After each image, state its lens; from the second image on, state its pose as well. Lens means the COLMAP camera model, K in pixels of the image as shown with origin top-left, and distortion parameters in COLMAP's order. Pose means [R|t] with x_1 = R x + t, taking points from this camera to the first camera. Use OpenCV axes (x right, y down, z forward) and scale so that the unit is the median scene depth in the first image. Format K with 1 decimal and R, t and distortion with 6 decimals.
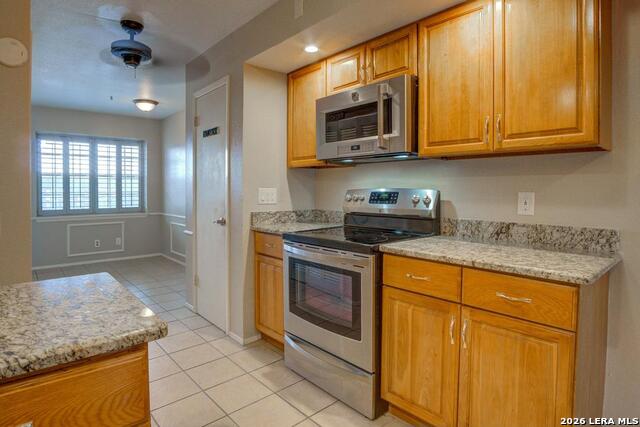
lens RADIAL K [[357.8, 0, 308.1], [0, 357.8, 196.4], [0, 0, 1]] dist [-0.048870, 0.003872]
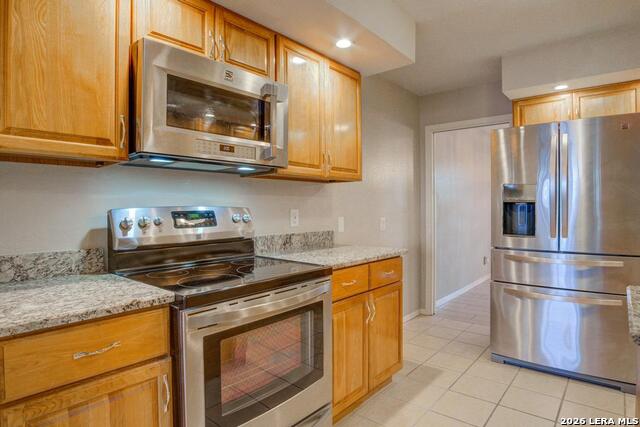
lens RADIAL K [[357.8, 0, 320.3], [0, 357.8, 212.4], [0, 0, 1]] dist [-0.048870, 0.003872]
pose [[-0.140135, -0.009857, 0.990083, -0.230565], [0.030458, 0.999434, 0.014261, -0.005300], [-0.989664, 0.032155, -0.139756, 0.355604]]
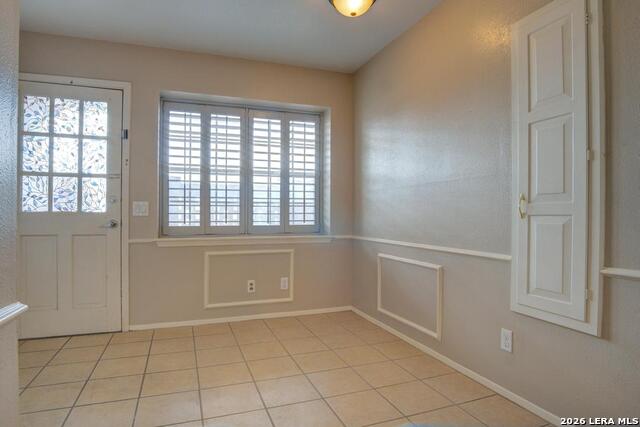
lens RADIAL K [[357.8, 0, 316.6], [0, 357.8, 214.5], [0, 0, 1]] dist [-0.048870, 0.003872]
pose [[0.940136, 0.001442, -0.340795, -0.306498], [-0.008848, 0.999757, -0.020177, 0.028136], [0.340684, 0.021984, 0.939921, 0.495842]]
